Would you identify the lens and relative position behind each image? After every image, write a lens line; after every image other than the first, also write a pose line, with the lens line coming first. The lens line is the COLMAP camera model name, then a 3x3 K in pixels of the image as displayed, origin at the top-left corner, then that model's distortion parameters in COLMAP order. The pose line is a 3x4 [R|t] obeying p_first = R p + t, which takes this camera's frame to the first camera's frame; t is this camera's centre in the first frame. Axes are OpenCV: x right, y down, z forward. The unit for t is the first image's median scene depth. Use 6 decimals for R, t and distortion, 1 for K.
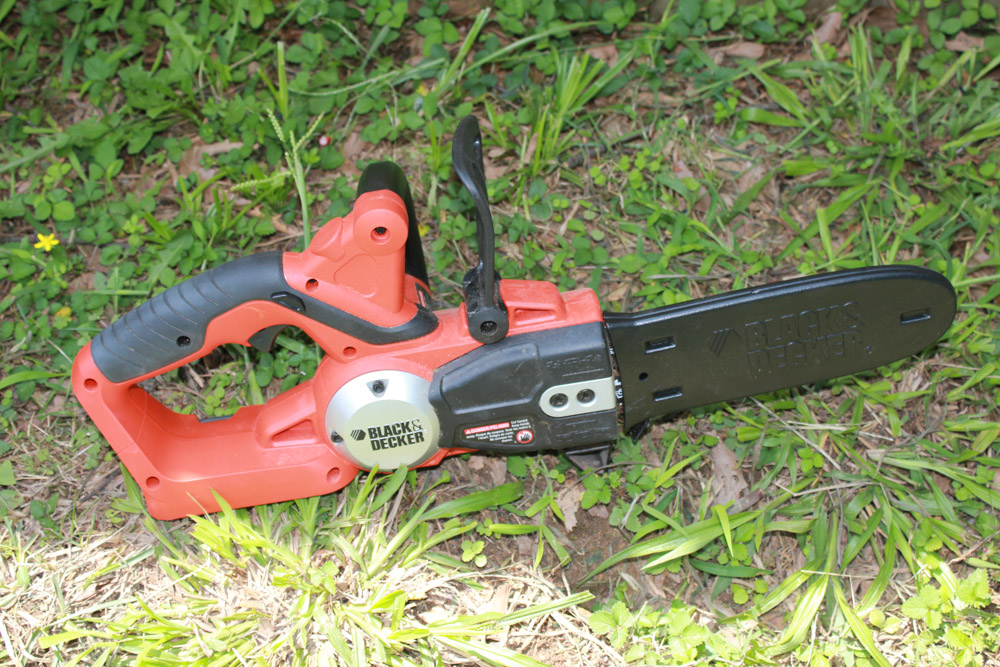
lens RADIAL K [[1556.6, 0, 501.0], [0, 1556.6, 316.0], [0, 0, 1]] dist [-0.014149, 0.097411]
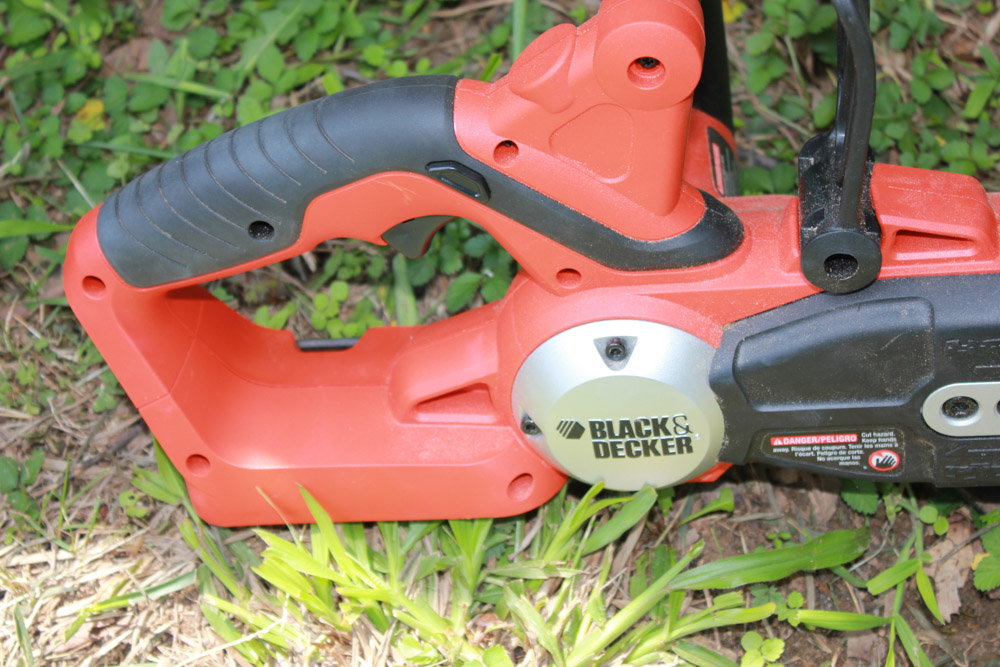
lens RADIAL K [[2002.7, 0, 500.0], [0, 2002.7, 333.5], [0, 0, 1]] dist [0.014400, 0.217814]
pose [[0.983760, 0.111037, -0.141020, -0.021761], [-0.084421, 0.979594, 0.182395, -0.077474], [0.158395, -0.167528, 0.973060, 0.325611]]
